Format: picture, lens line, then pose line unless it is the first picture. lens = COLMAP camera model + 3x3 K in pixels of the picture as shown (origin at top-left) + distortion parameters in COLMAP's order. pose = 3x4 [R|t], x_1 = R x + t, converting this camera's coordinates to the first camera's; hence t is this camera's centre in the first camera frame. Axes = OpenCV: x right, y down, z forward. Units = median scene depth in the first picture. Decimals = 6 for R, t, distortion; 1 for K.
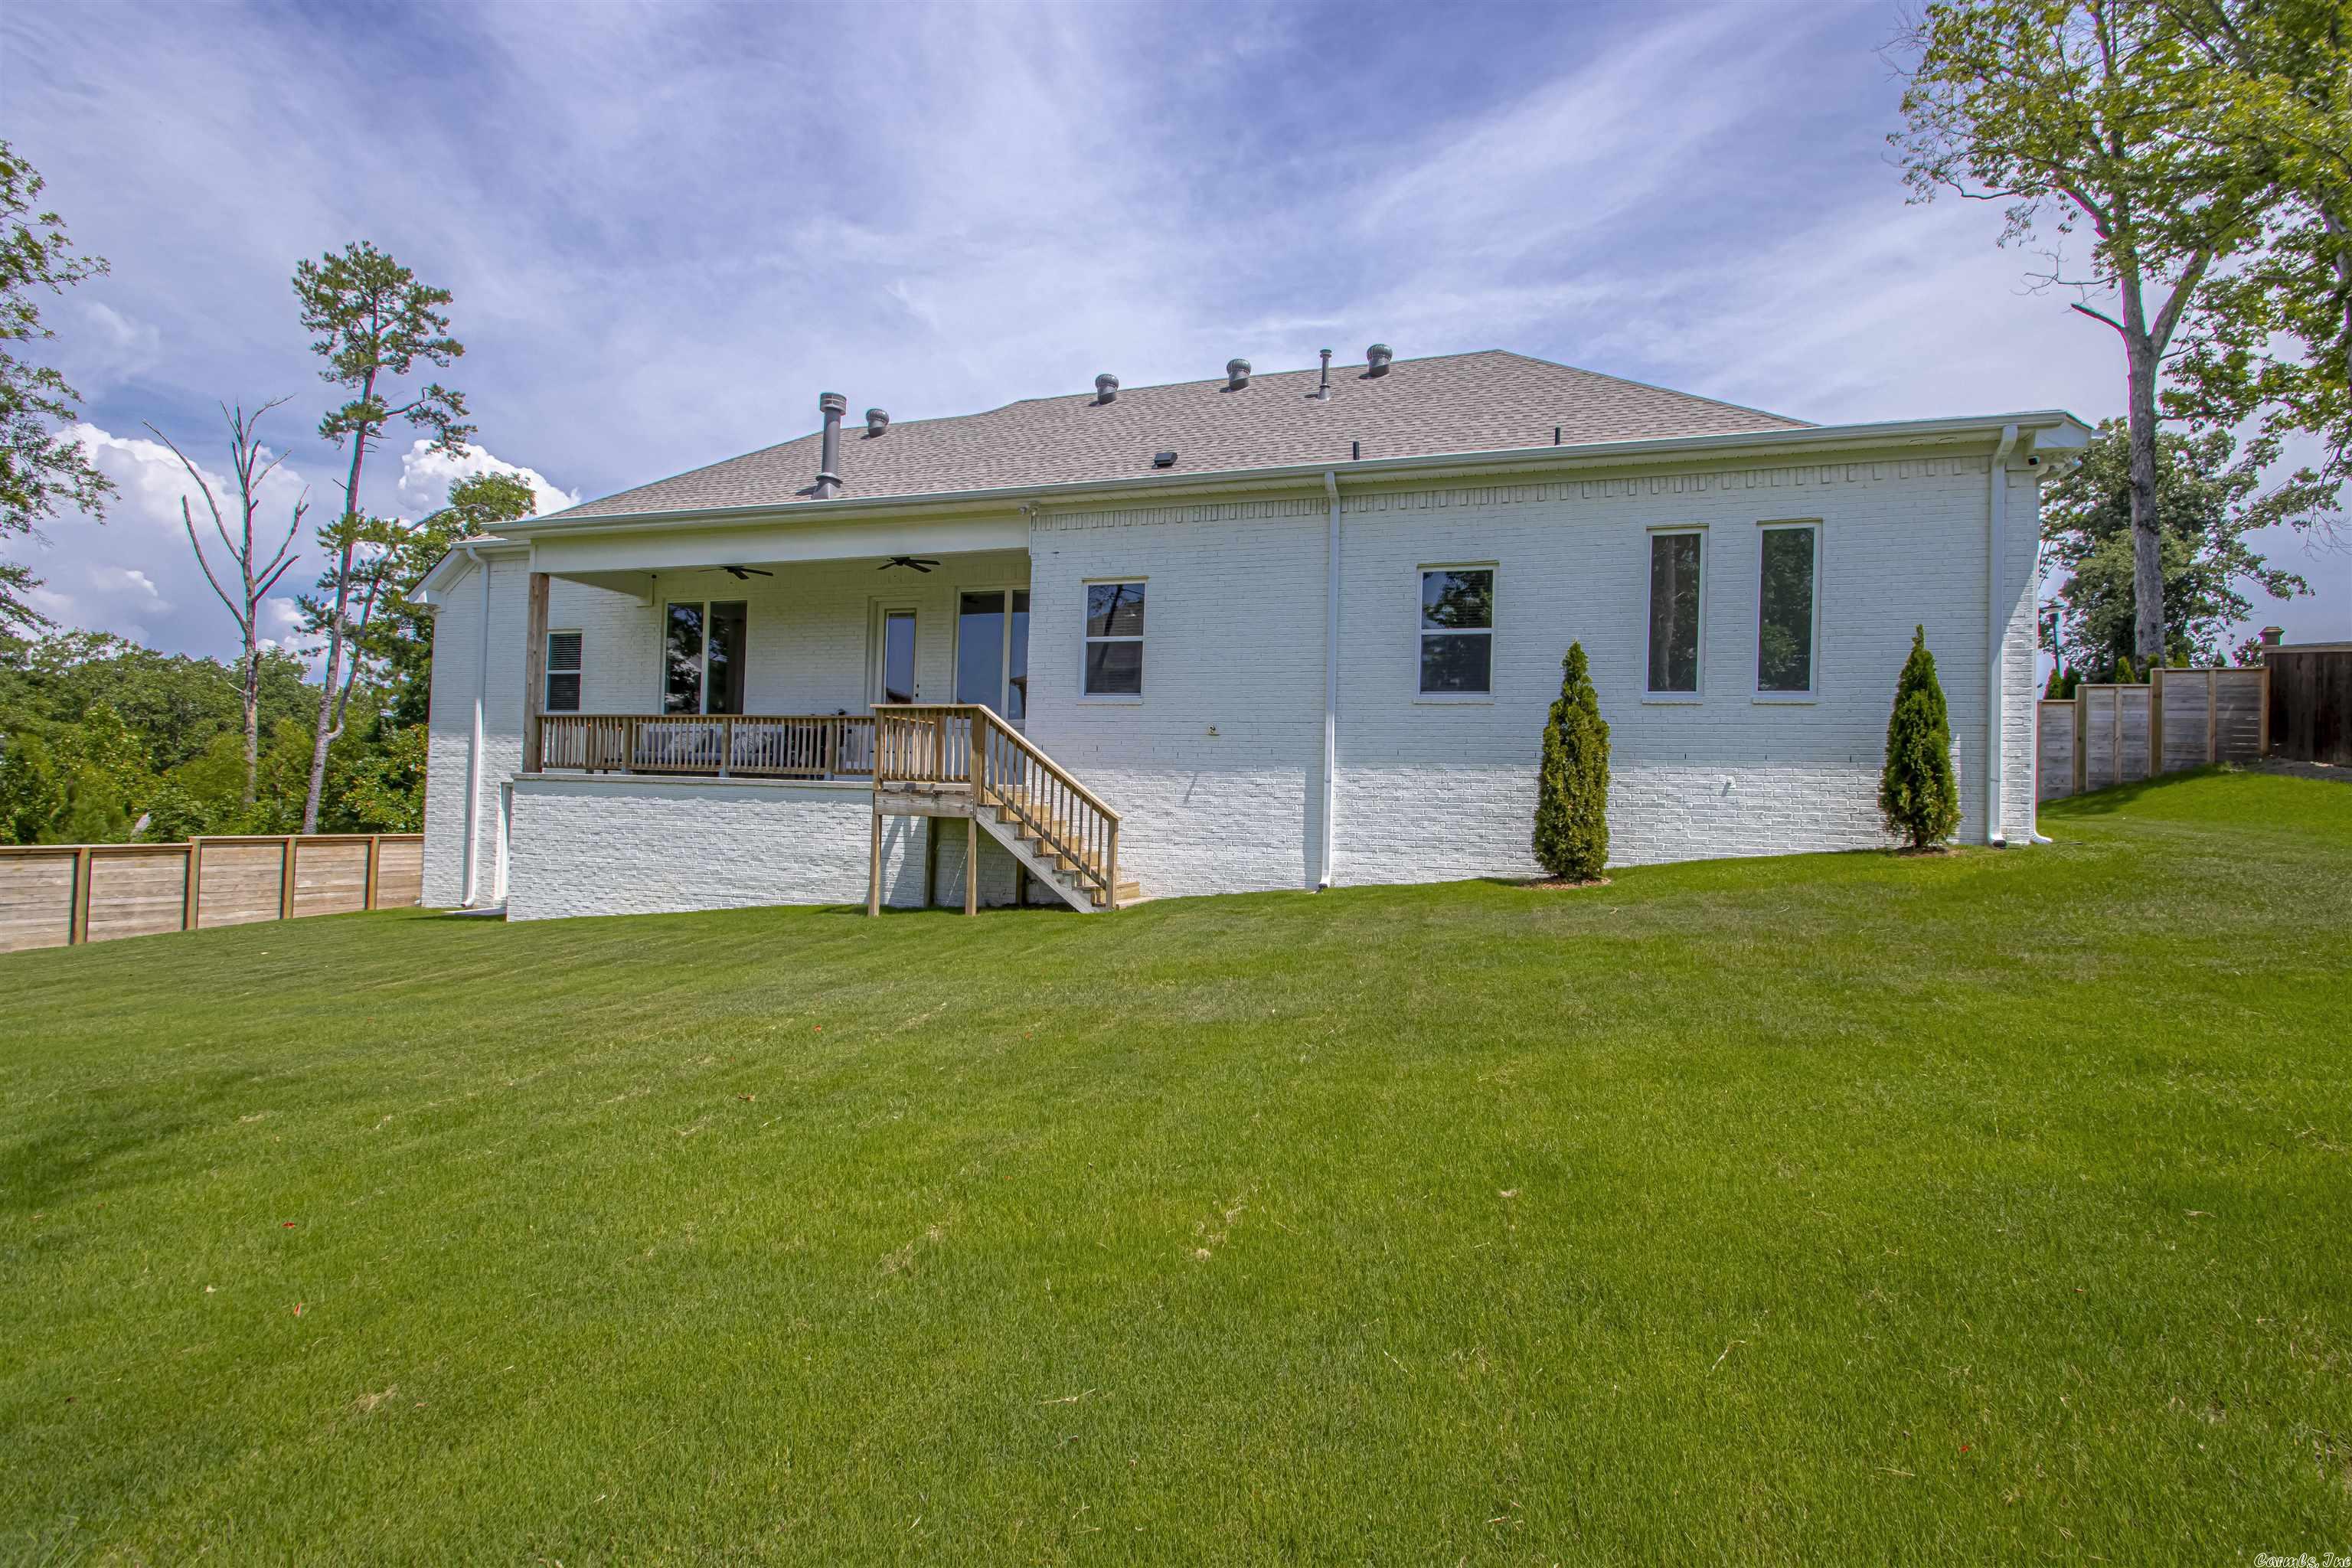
lens RADIAL K [[1090.7, 0, 1194.0], [0, 1090.7, 784.0], [0, 0, 1]] dist [0.016177, -0.018365]
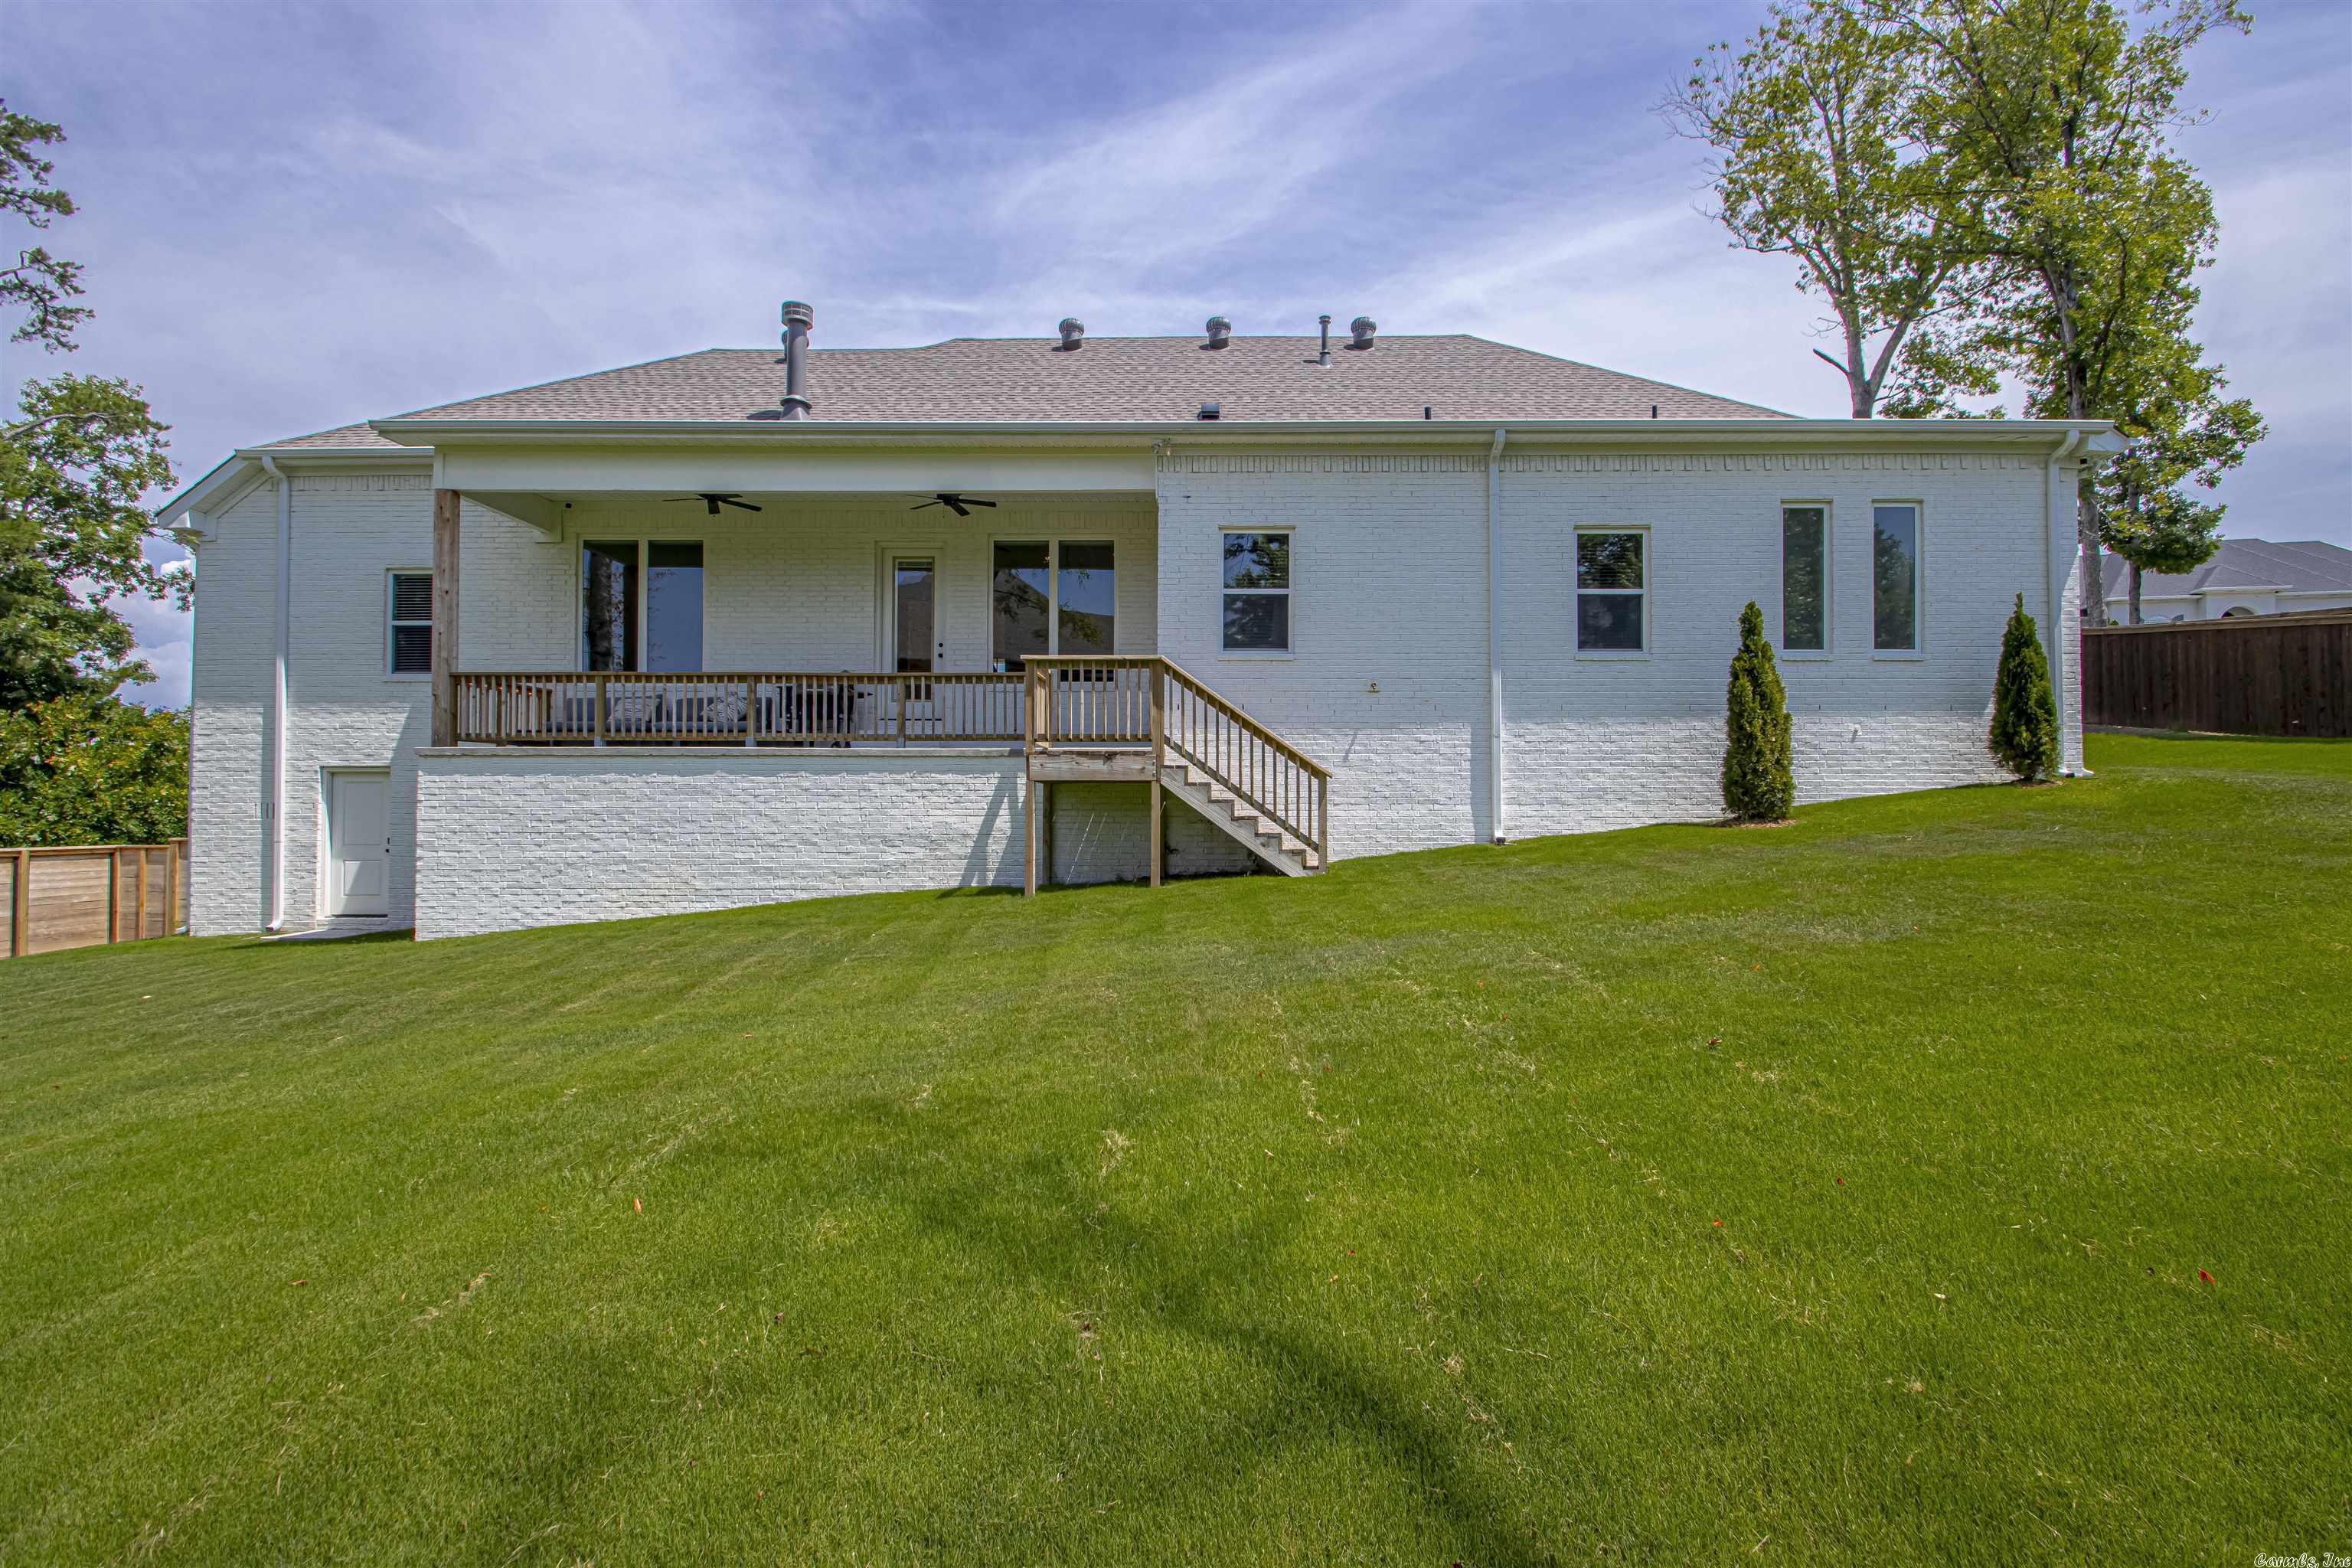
lens RADIAL K [[1090.7, 0, 1194.0], [0, 1090.7, 784.0], [0, 0, 1]] dist [0.016177, -0.018365]
pose [[0.949033, -0.023539, 0.314295, -0.416556], [0.021086, 0.999715, 0.011203, 0.022000], [-0.314469, -0.004004, 0.949259, 0.114642]]
